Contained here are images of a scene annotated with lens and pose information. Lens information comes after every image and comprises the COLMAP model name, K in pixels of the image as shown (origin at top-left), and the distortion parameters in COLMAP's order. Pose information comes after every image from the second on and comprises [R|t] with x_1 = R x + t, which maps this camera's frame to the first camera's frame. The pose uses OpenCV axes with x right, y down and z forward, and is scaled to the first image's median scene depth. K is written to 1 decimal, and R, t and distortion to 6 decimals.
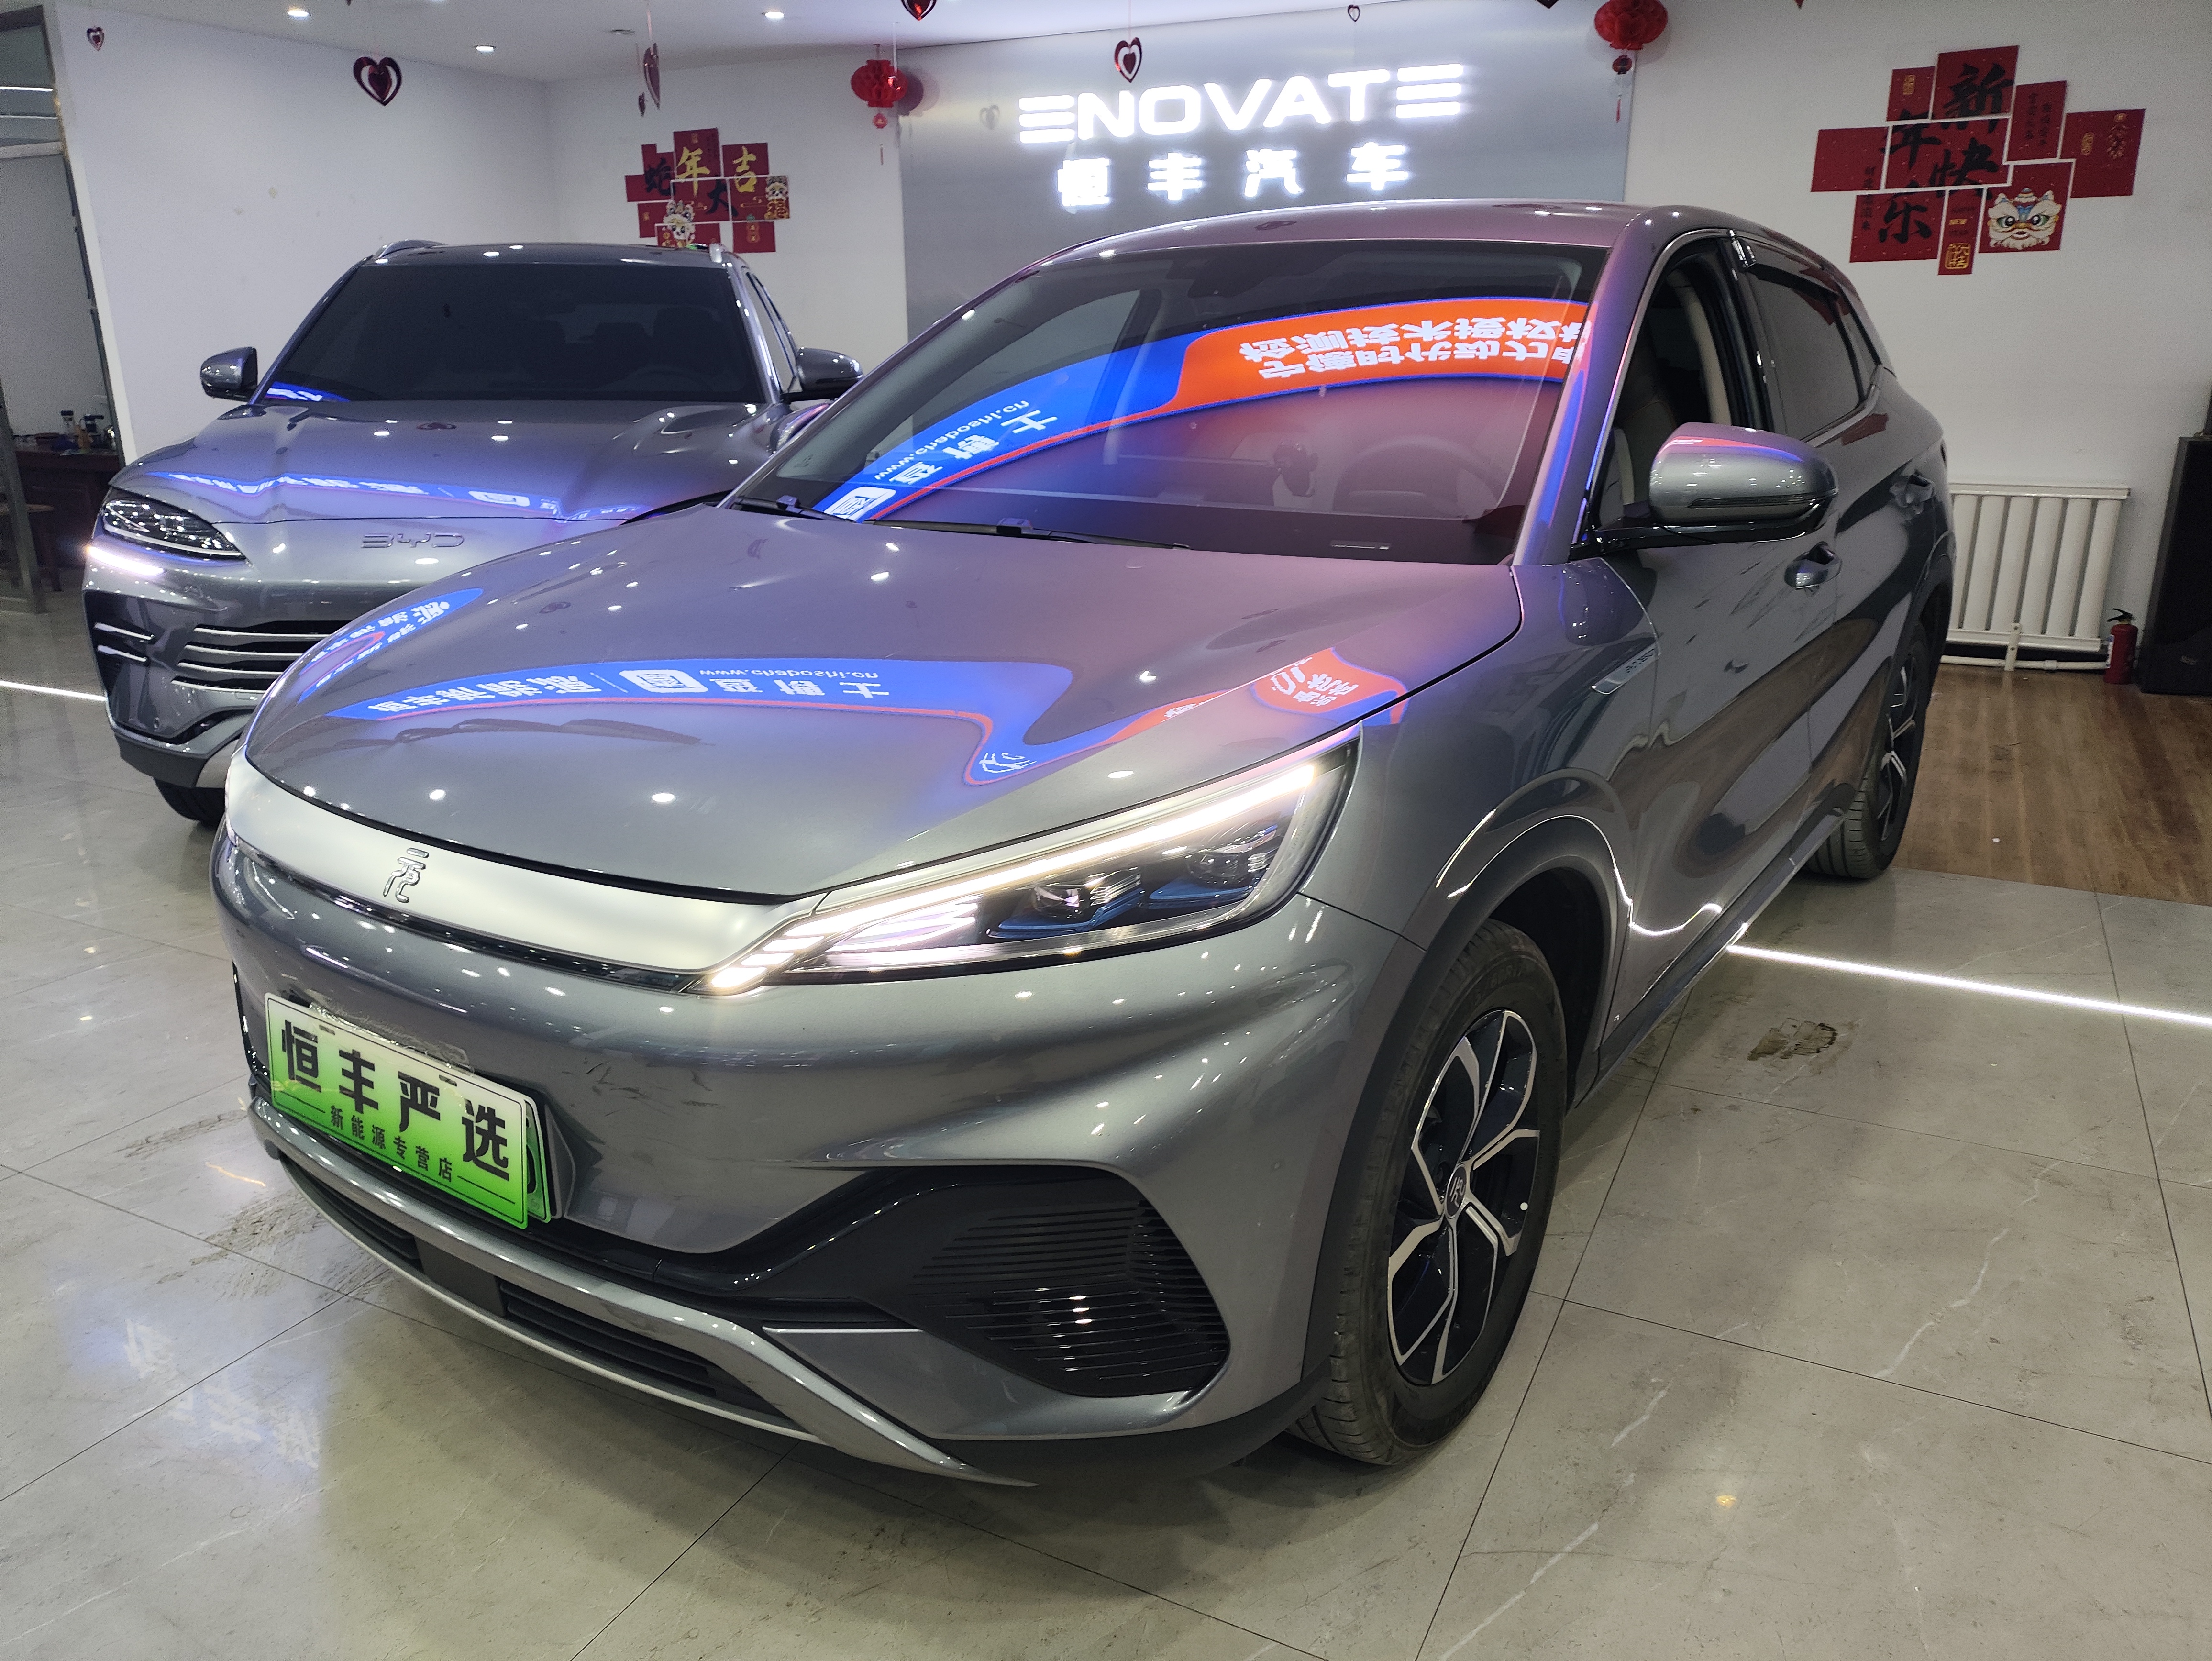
lens RADIAL K [[1546.2, 0, 1205.3], [0, 1546.2, 913.1], [0, 0, 1]] dist [-0.003272, 0.007233]
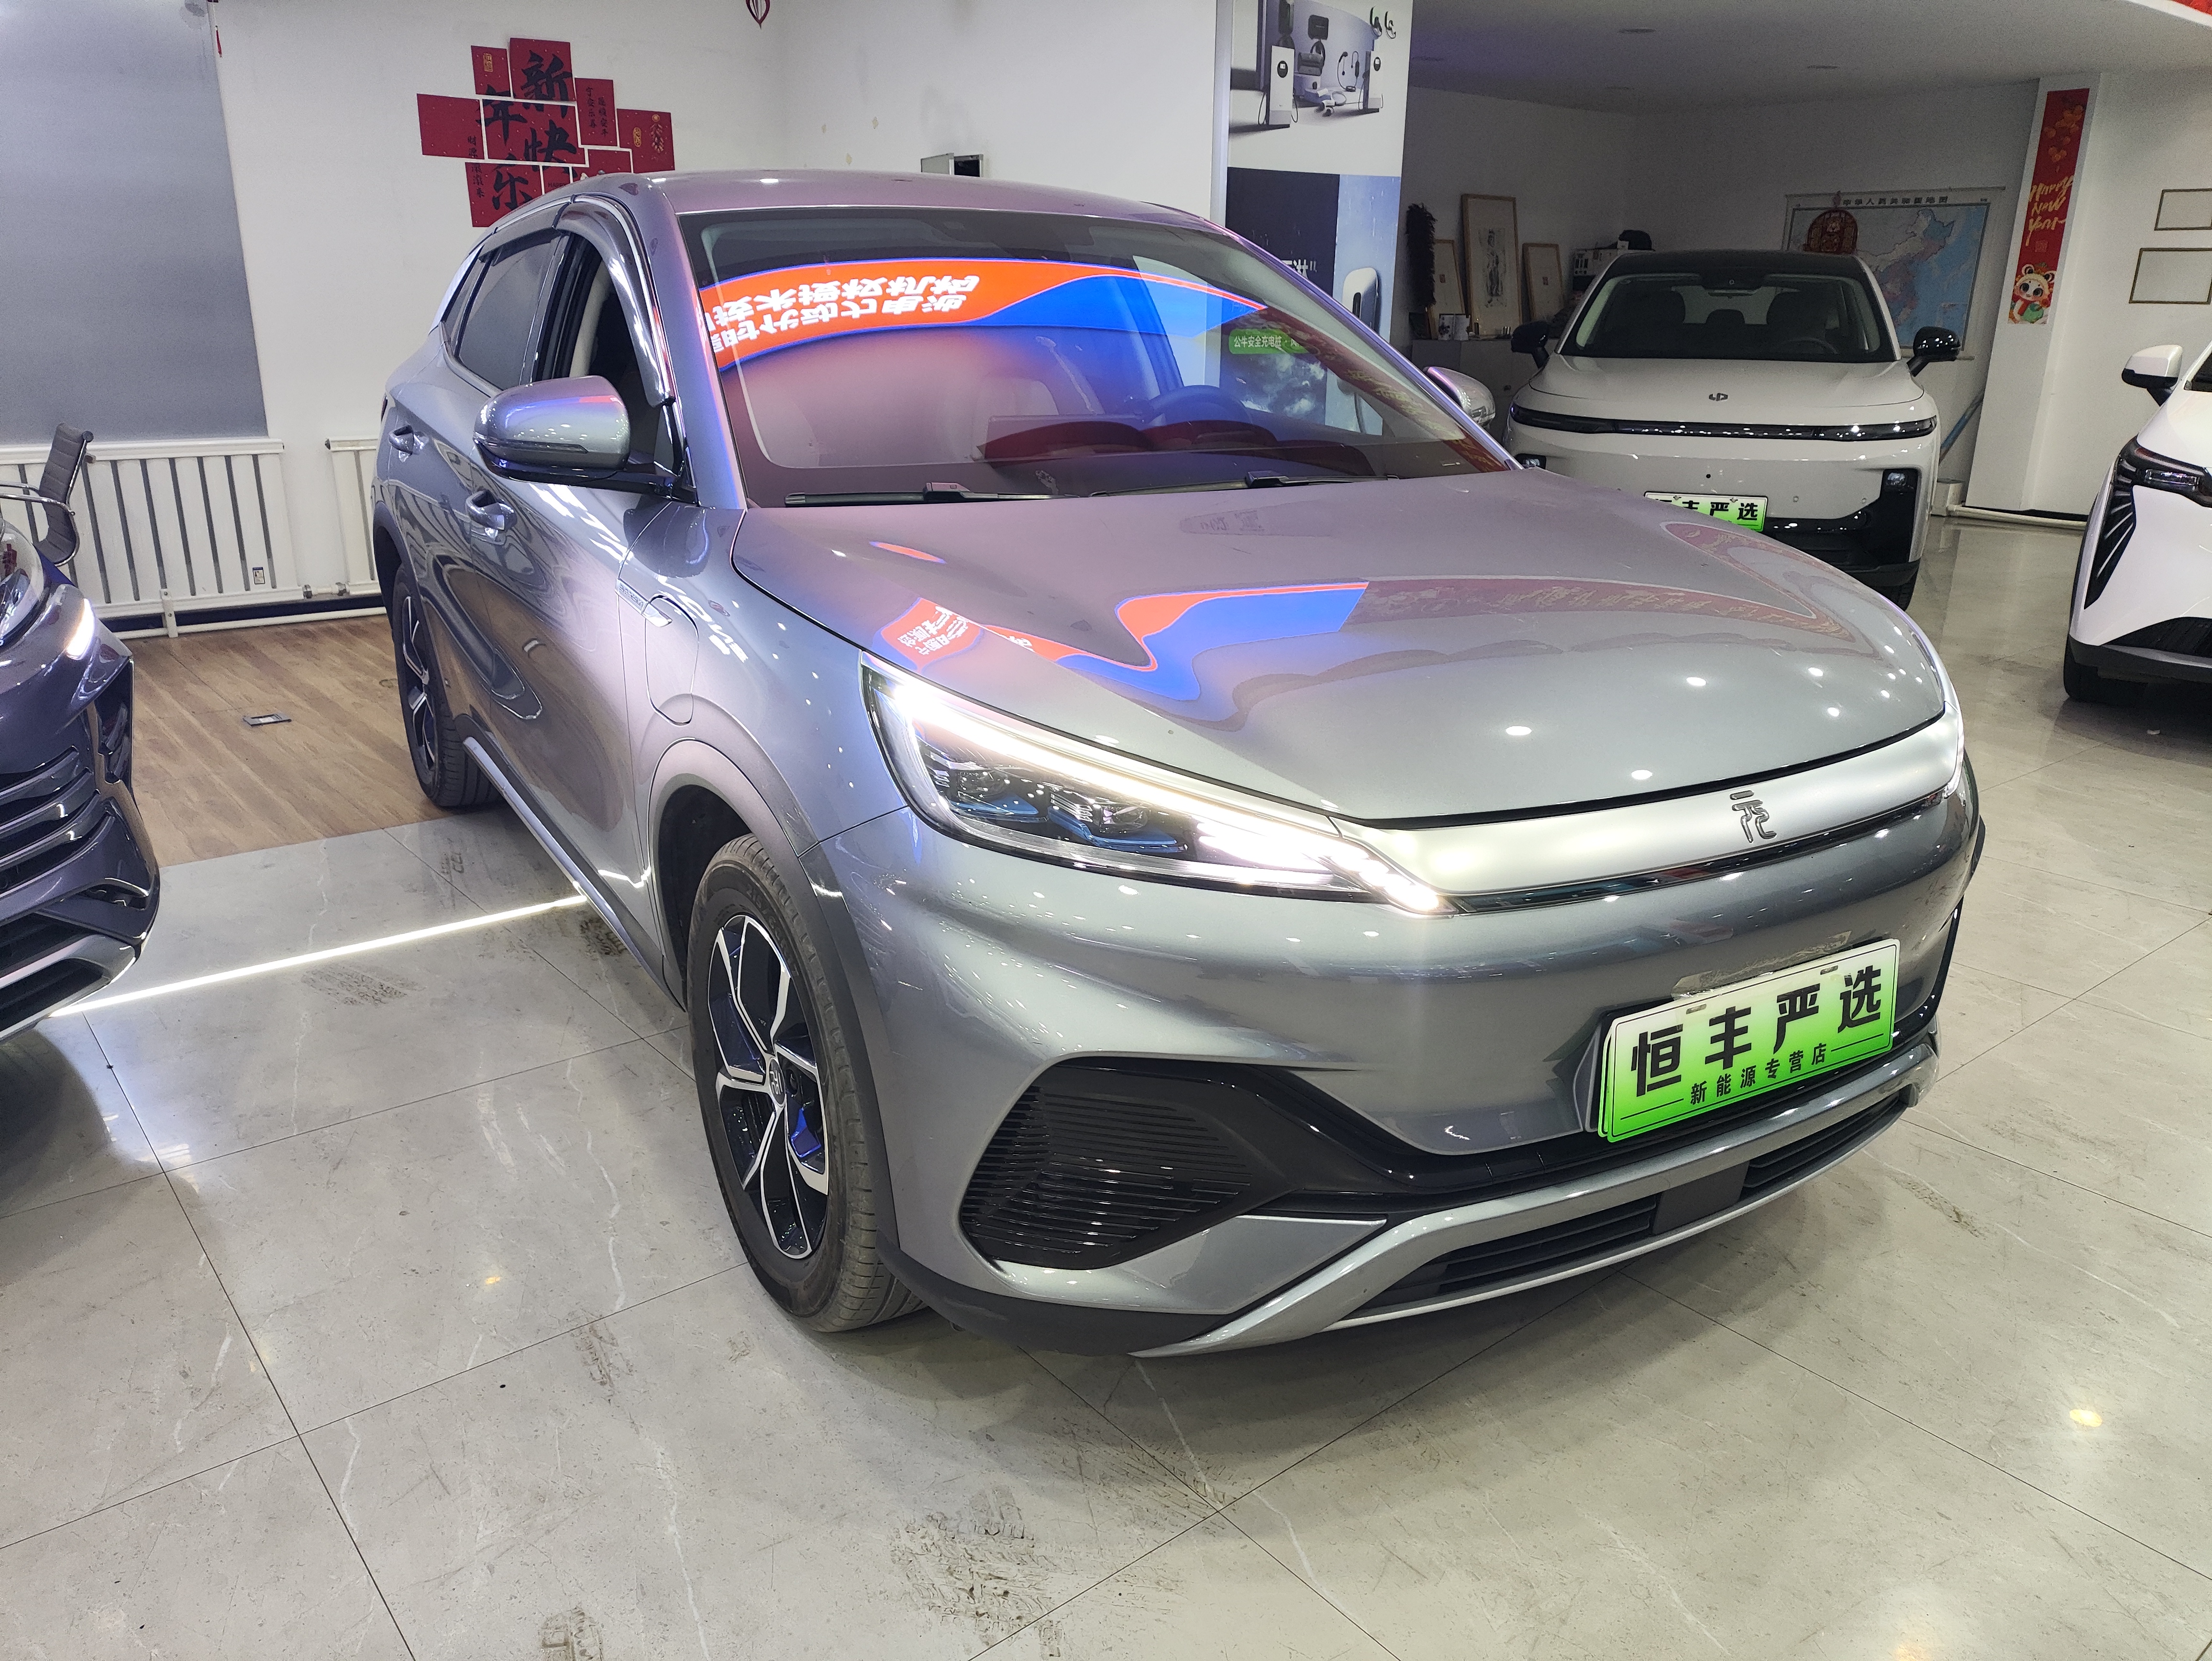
lens RADIAL K [[1620.1, 0, 1102.0], [0, 1620.1, 850.9], [0, 0, 1]] dist [0.035300, -0.037971]
pose [[0.430074, -0.277554, 0.859070, -0.442537], [0.294531, 0.942640, 0.157104, -0.085384], [-0.853398, 0.185456, 0.487153, 0.208291]]
